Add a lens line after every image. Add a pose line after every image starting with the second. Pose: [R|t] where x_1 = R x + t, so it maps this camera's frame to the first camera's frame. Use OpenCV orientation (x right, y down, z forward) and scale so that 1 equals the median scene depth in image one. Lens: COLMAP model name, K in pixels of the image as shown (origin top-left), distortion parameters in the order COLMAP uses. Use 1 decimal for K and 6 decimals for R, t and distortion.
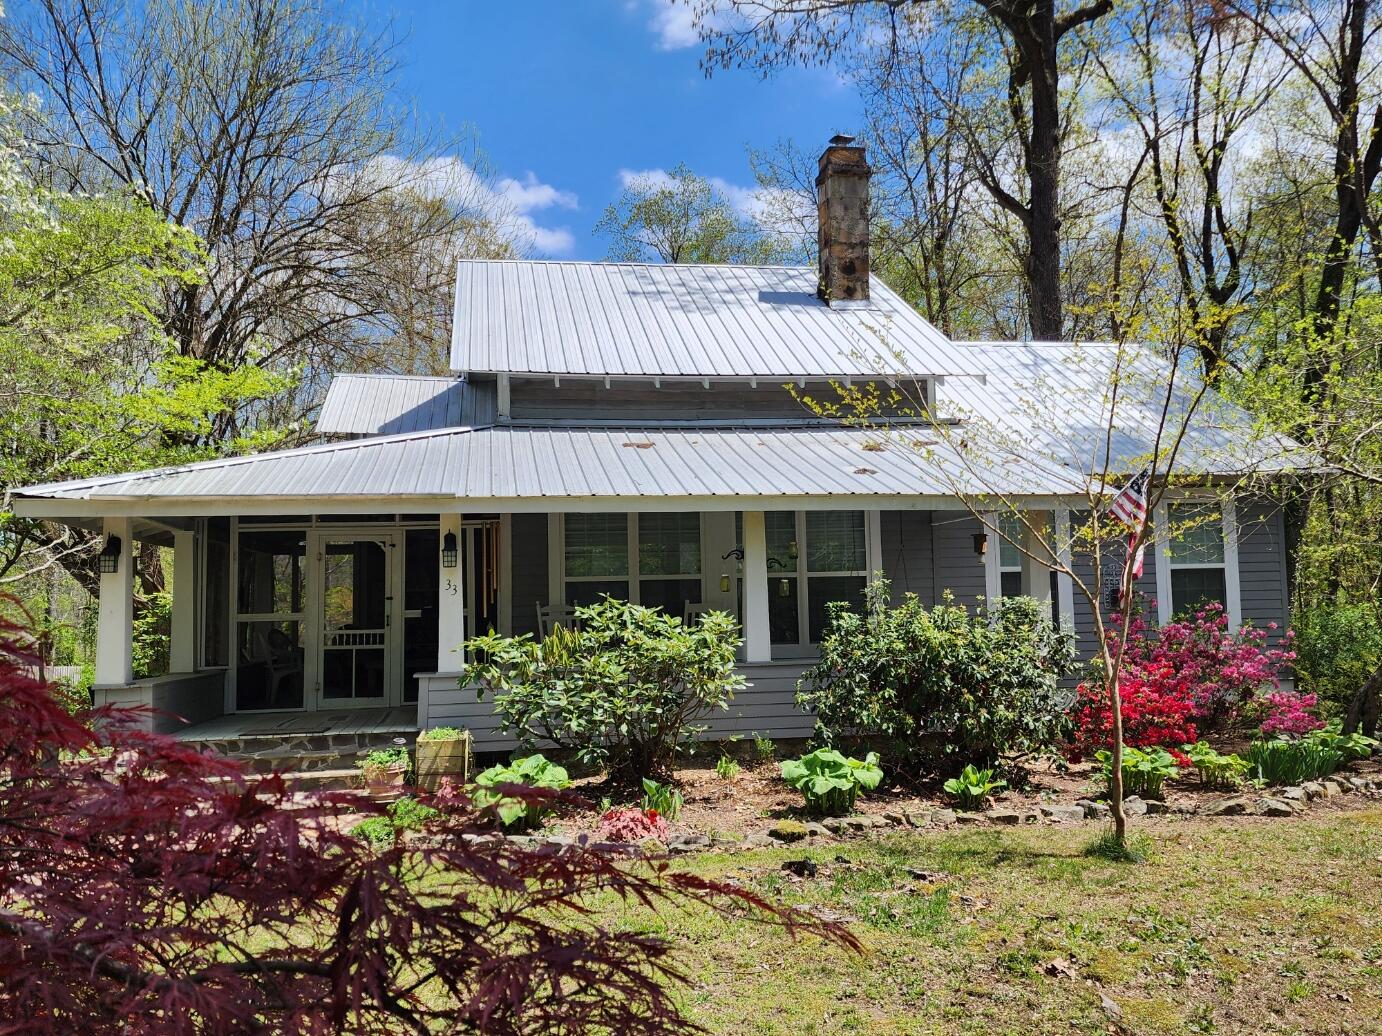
lens RADIAL K [[1160.2, 0, 688.5], [0, 1160.2, 511.4], [0, 0, 1]] dist [0.135096, -0.195002]
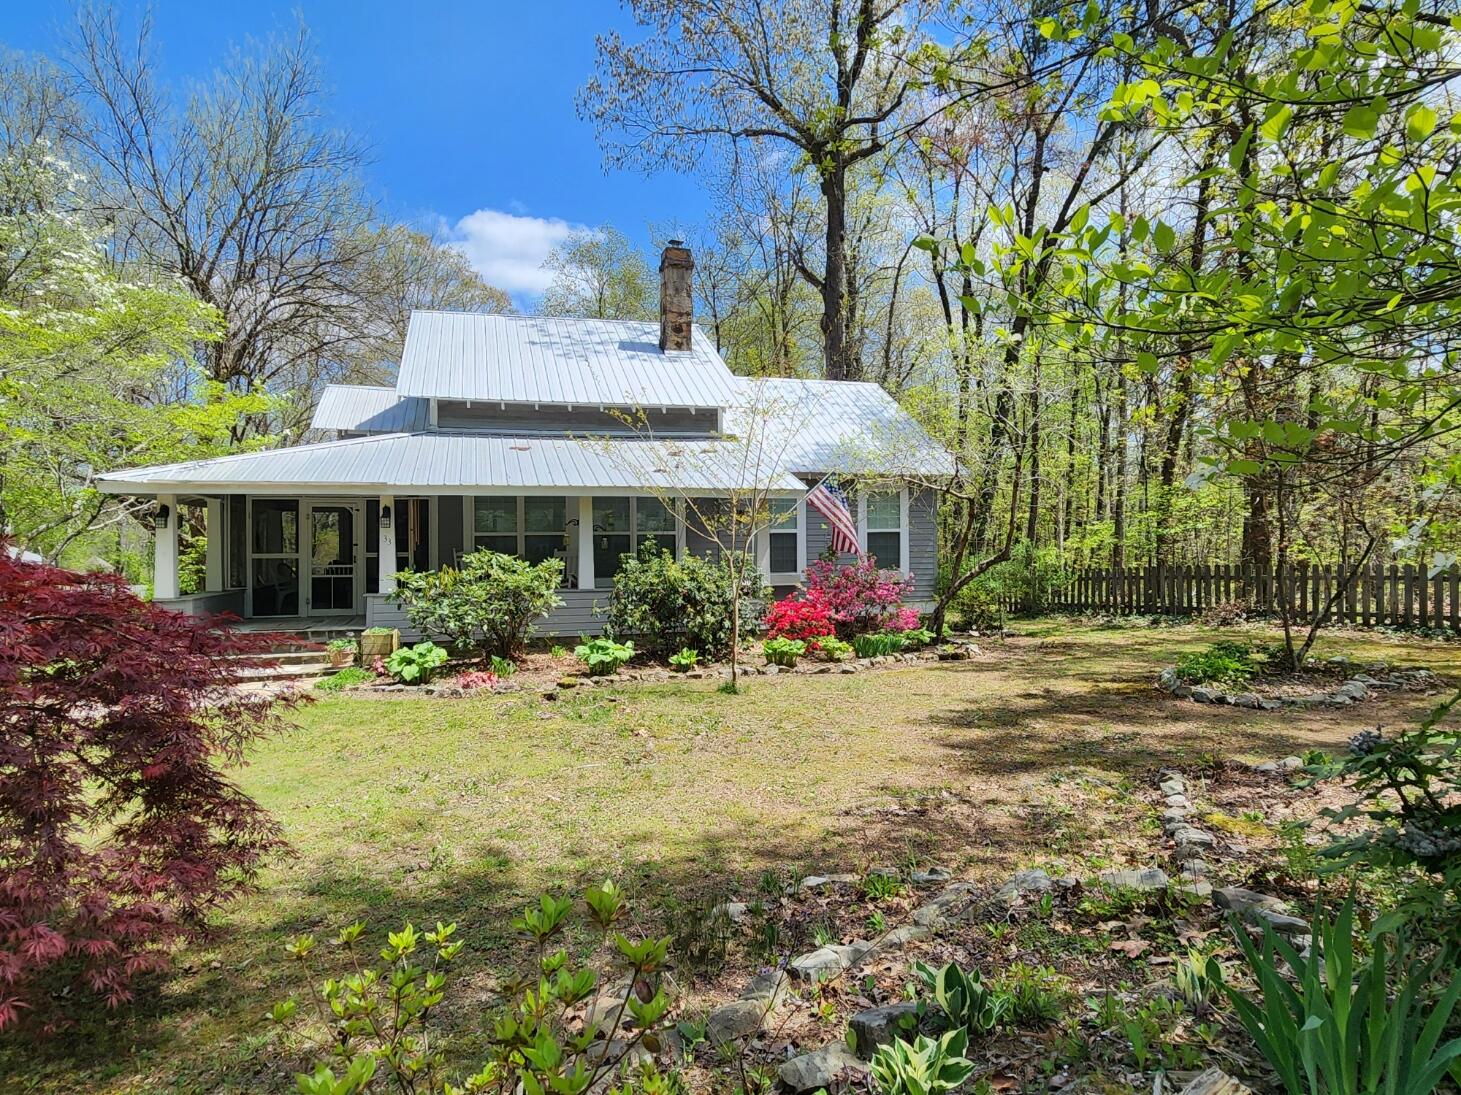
lens RADIAL K [[882.9, 0, 735.9], [0, 882.9, 541.5], [0, 0, 1]] dist [0.002601, -0.002315]
pose [[0.993024, 0.014712, 0.116992, 0.133952], [-0.023586, 0.996917, 0.074829, -0.036569], [-0.115530, -0.077066, 0.990310, -0.257958]]
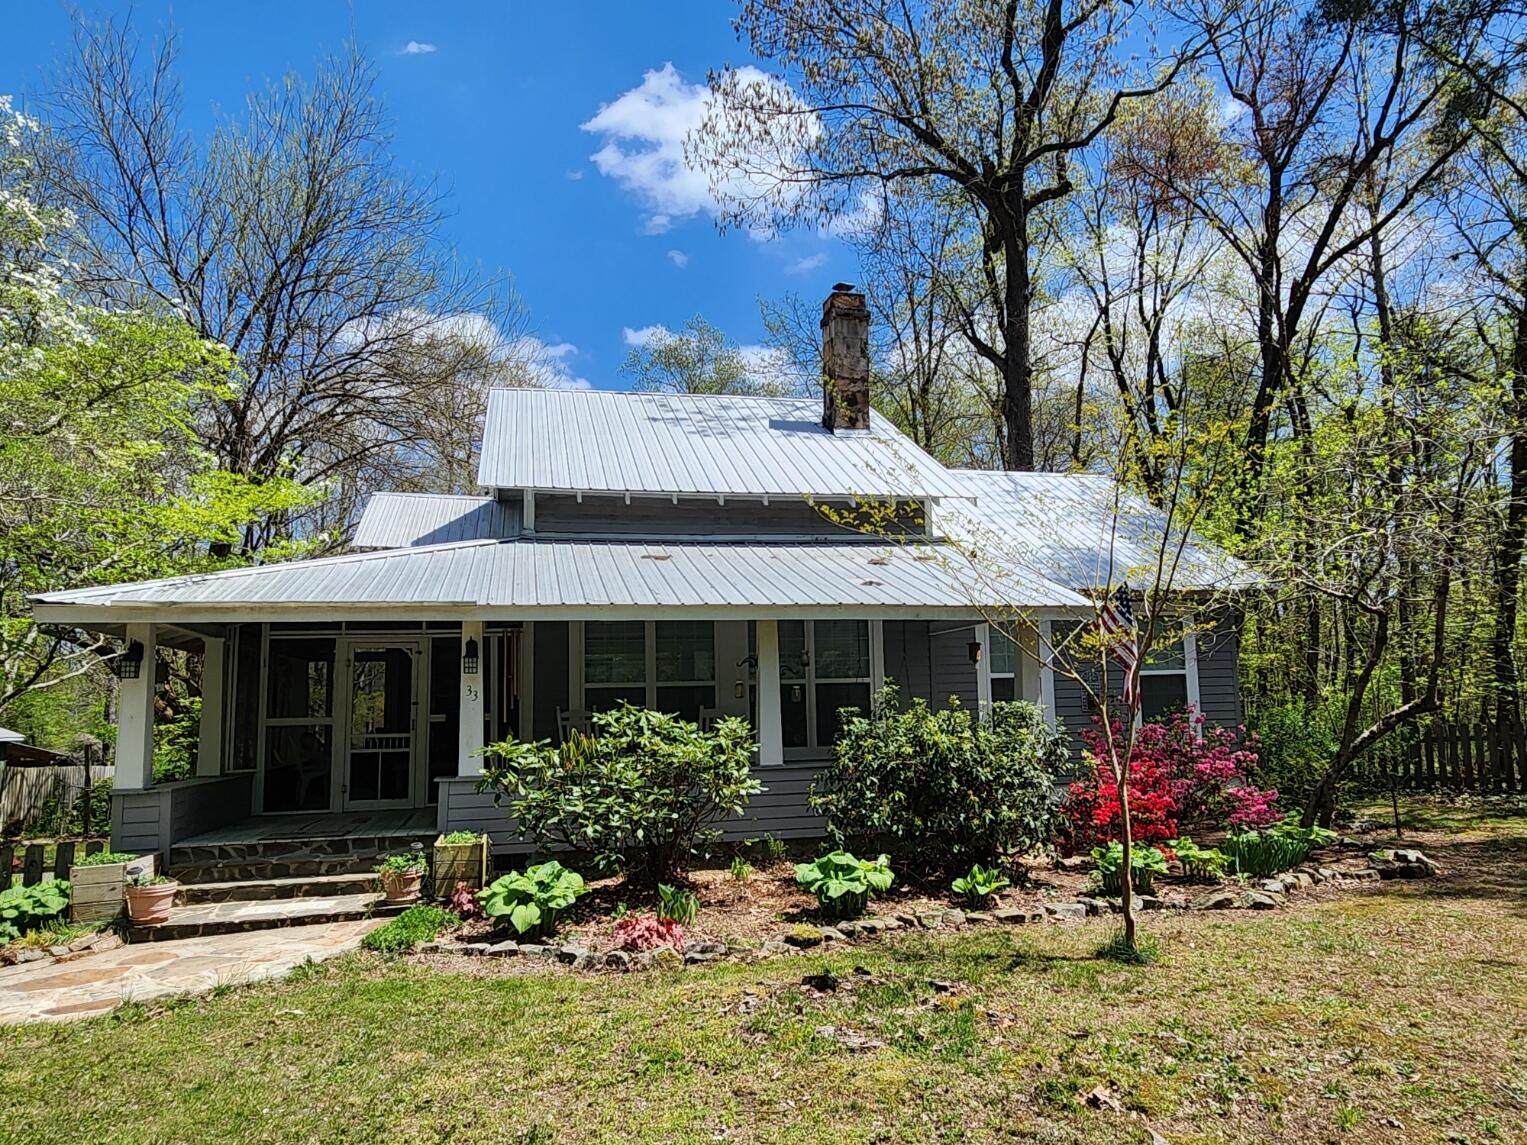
lens RADIAL K [[1028.8, 0, 771.5], [0, 1028.8, 580.7], [0, 0, 1]] dist [0.000805, 0.002269]
pose [[0.997635, 0.006751, 0.068407, -0.003747], [-0.003816, 0.999070, -0.042941, 0.004370], [-0.068633, 0.042578, 0.996733, 0.082168]]
